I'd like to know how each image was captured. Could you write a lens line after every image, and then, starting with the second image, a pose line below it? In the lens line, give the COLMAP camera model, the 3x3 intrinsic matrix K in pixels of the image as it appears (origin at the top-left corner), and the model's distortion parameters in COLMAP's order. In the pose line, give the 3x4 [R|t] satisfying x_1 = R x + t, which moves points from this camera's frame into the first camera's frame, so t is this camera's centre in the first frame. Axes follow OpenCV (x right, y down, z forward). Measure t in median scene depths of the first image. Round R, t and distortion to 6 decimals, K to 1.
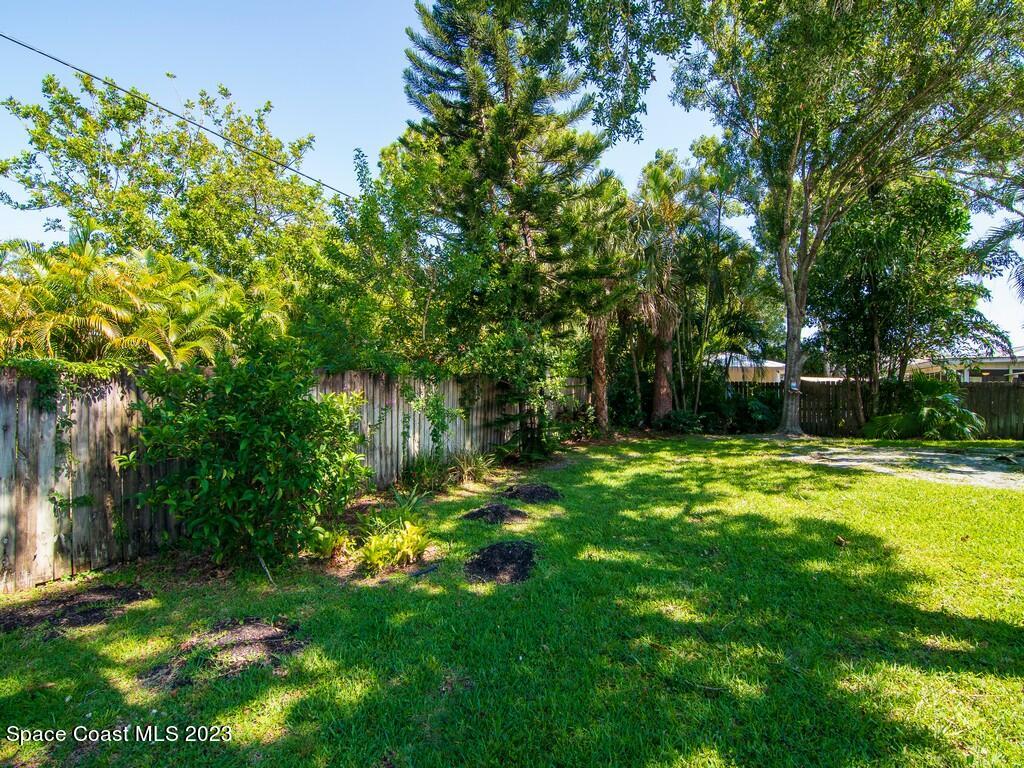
lens RADIAL K [[506.2, 0, 505.3], [0, 506.2, 380.9], [0, 0, 1]] dist [-0.000296, 0.000924]
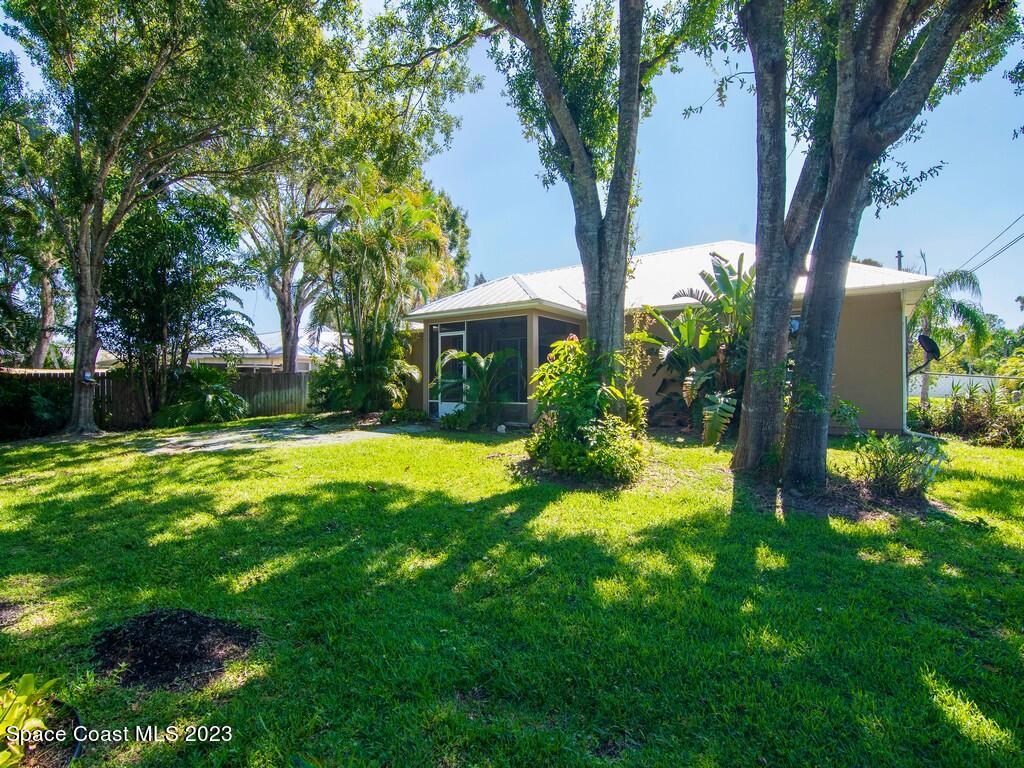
lens RADIAL K [[506.2, 0, 505.3], [0, 506.2, 380.9], [0, 0, 1]] dist [-0.000296, 0.000924]
pose [[0.081946, -0.007466, 0.996609, -0.235339], [0.002568, 0.999970, 0.007280, 0.013291], [-0.996633, 0.001963, 0.081963, 0.221781]]
